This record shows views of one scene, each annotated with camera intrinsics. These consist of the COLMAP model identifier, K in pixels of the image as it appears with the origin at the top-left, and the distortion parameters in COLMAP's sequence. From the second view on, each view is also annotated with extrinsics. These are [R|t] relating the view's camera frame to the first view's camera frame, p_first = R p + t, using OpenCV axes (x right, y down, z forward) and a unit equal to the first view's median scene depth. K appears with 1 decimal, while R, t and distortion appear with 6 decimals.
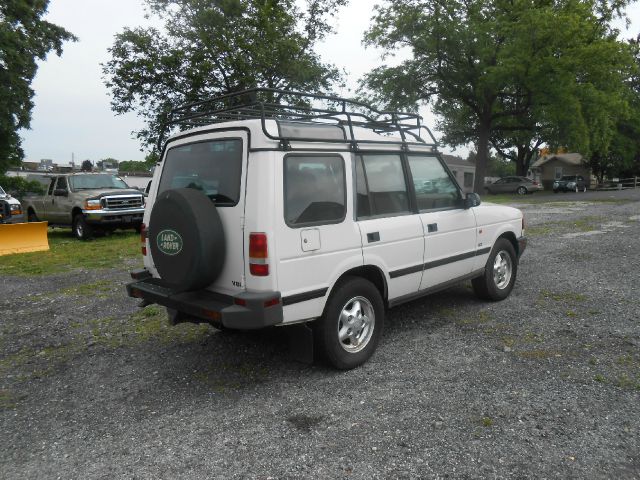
lens RADIAL K [[487.1, 0, 322.6], [0, 487.1, 241.7], [0, 0, 1]] dist [0.002351, 0.017089]
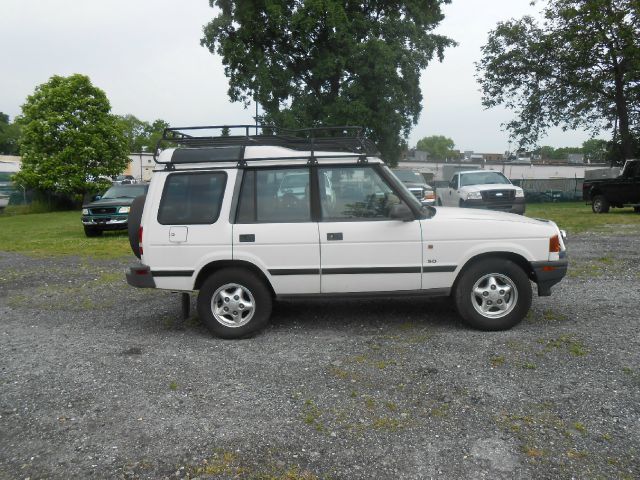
lens RADIAL K [[487.1, 0, 322.6], [0, 487.1, 241.7], [0, 0, 1]] dist [0.002351, 0.017089]
pose [[0.680333, 0.102447, -0.725708, 0.771642], [-0.085206, 0.994524, 0.060517, -0.062475], [0.727933, 0.020663, 0.685336, 0.205705]]
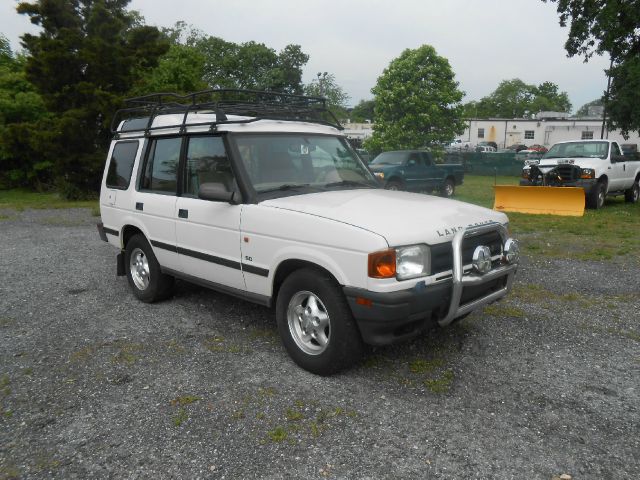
lens RADIAL K [[487.1, 0, 322.6], [0, 487.1, 241.7], [0, 0, 1]] dist [0.002351, 0.017089]
pose [[0.001465, 0.208236, -0.978078, 0.930707], [-0.121492, 0.970870, 0.206519, -0.163404], [0.992591, 0.118526, 0.026721, 0.993489]]
